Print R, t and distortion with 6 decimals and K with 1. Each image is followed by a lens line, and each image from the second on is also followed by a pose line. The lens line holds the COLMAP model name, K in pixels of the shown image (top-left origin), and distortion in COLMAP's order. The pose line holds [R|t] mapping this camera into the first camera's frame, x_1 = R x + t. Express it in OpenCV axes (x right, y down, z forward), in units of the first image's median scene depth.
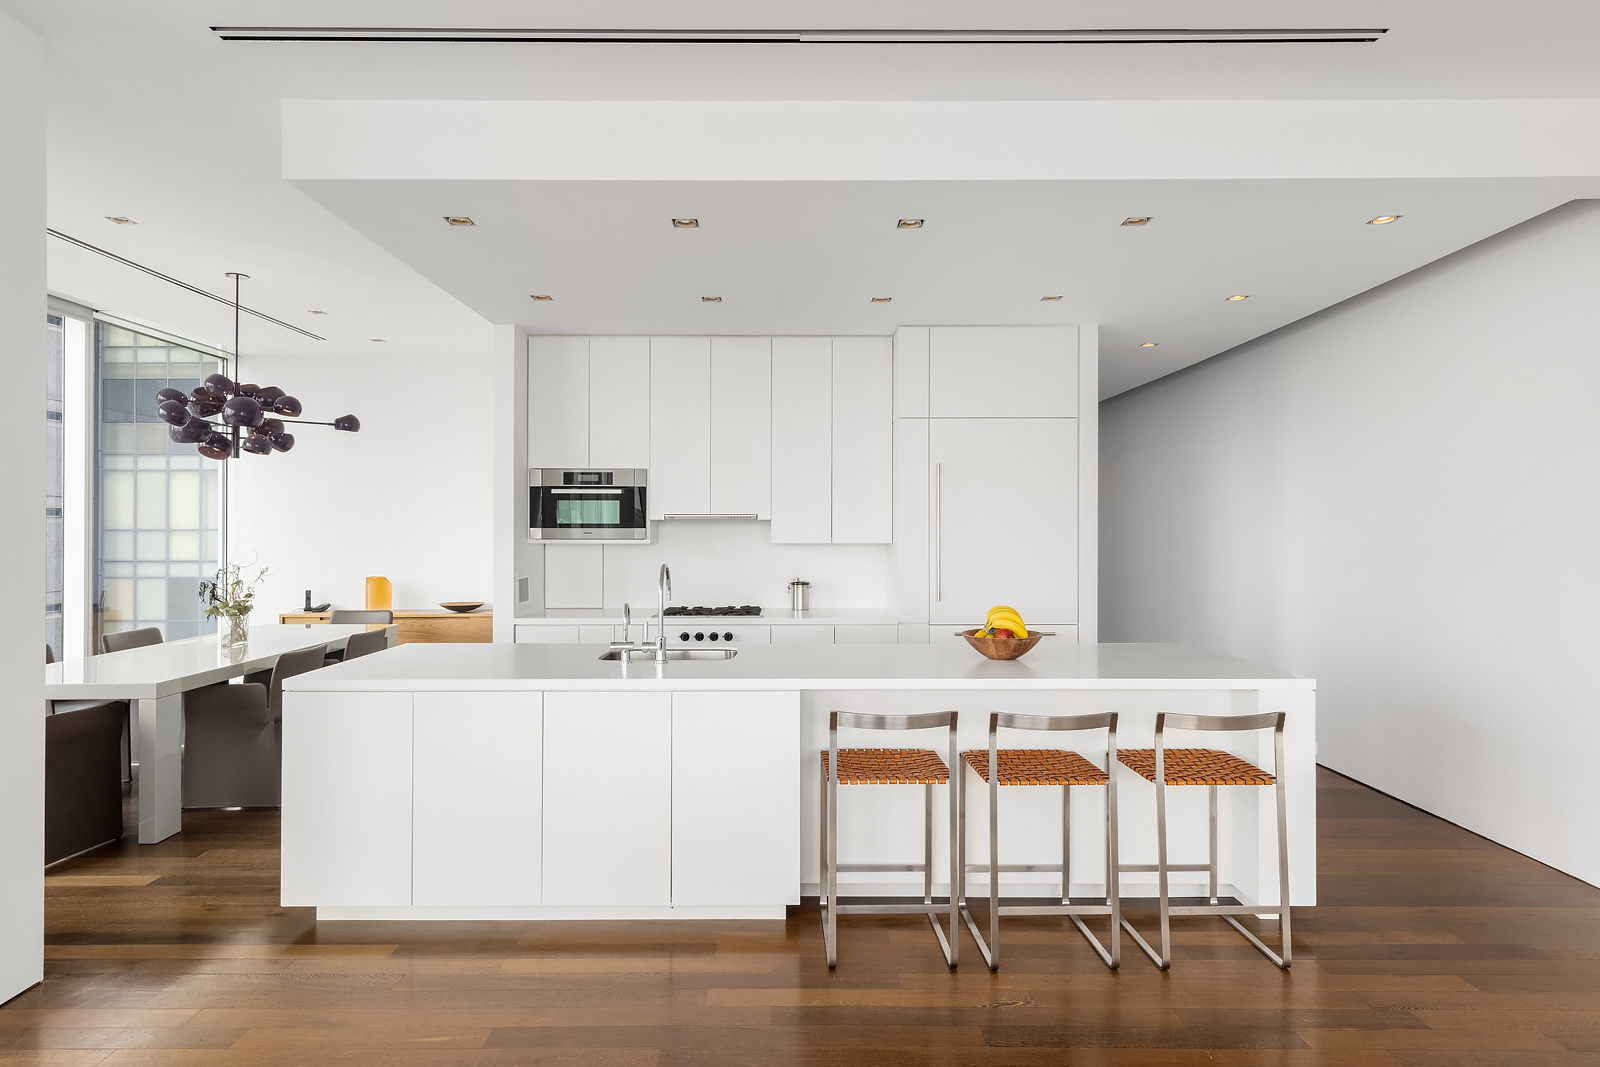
lens RADIAL K [[875.8, 0, 784.9], [0, 875.8, 514.2], [0, 0, 1]] dist [0.004798, 0.000124]
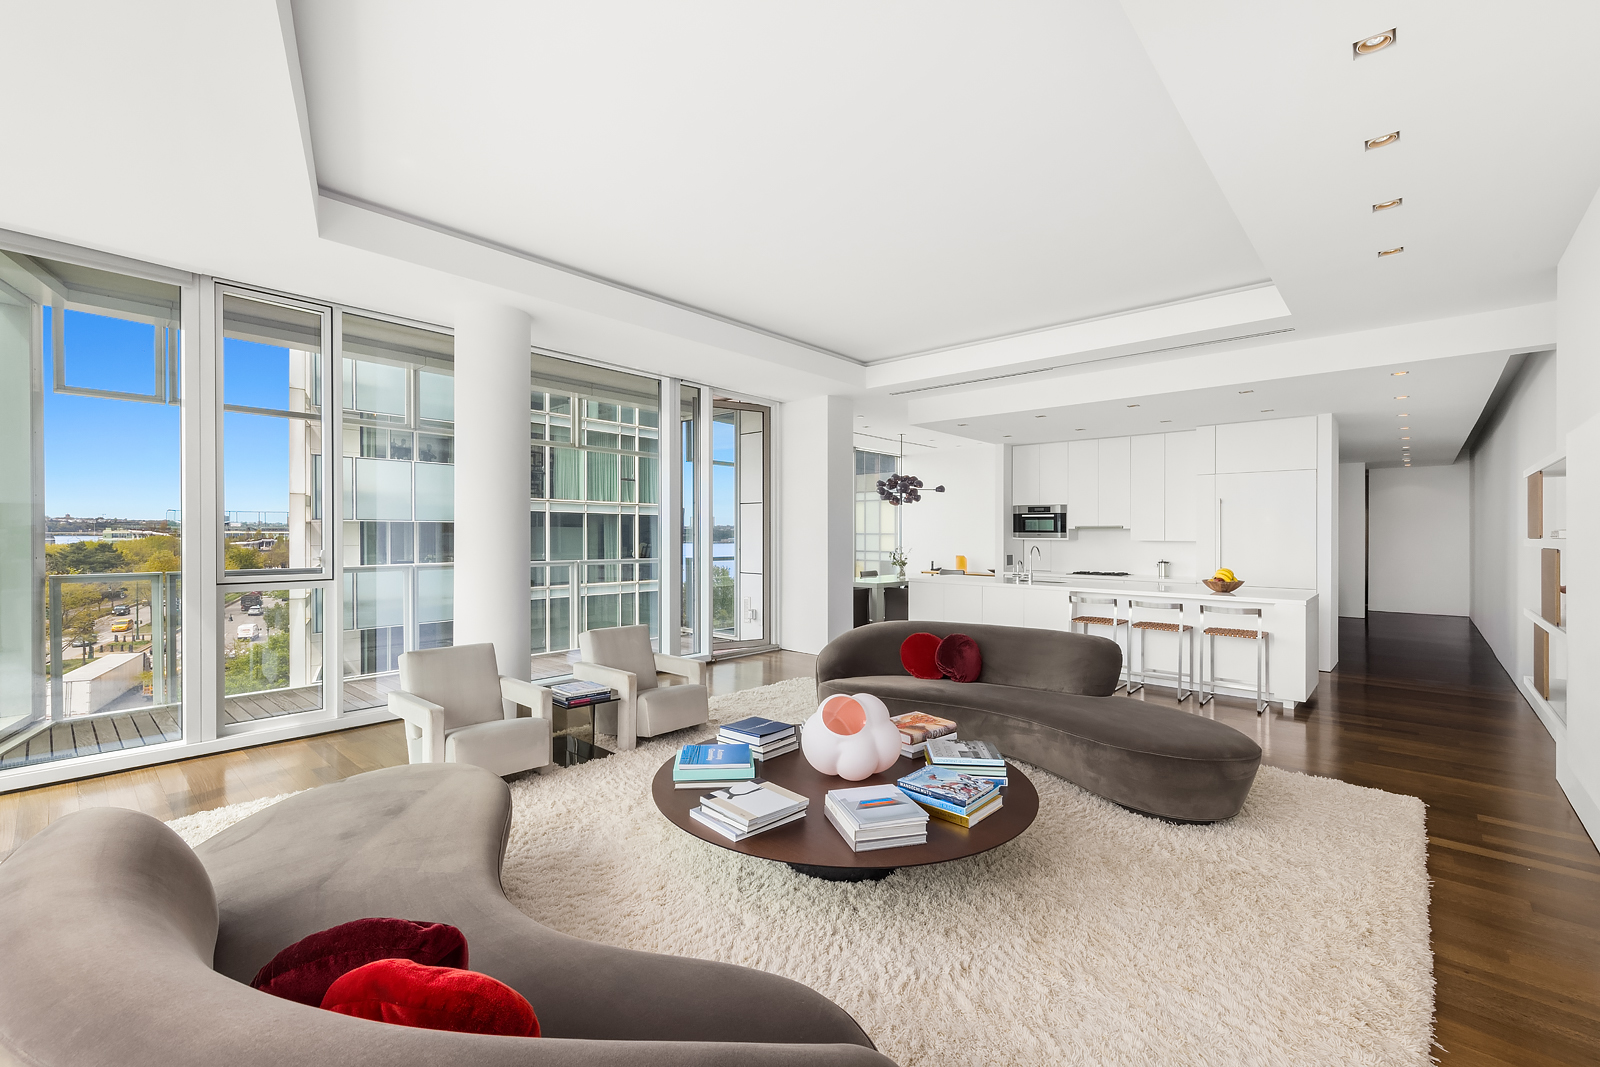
lens RADIAL K [[672.4, 0, 793.3], [0, 672.4, 533.6], [0, 0, 1]] dist [-0.000147, 0.000005]
pose [[0.738145, 0.003571, -0.674632, 0.468838], [0.006692, 0.999898, 0.012615, -0.006813], [0.674608, -0.013826, 0.738046, -0.666687]]
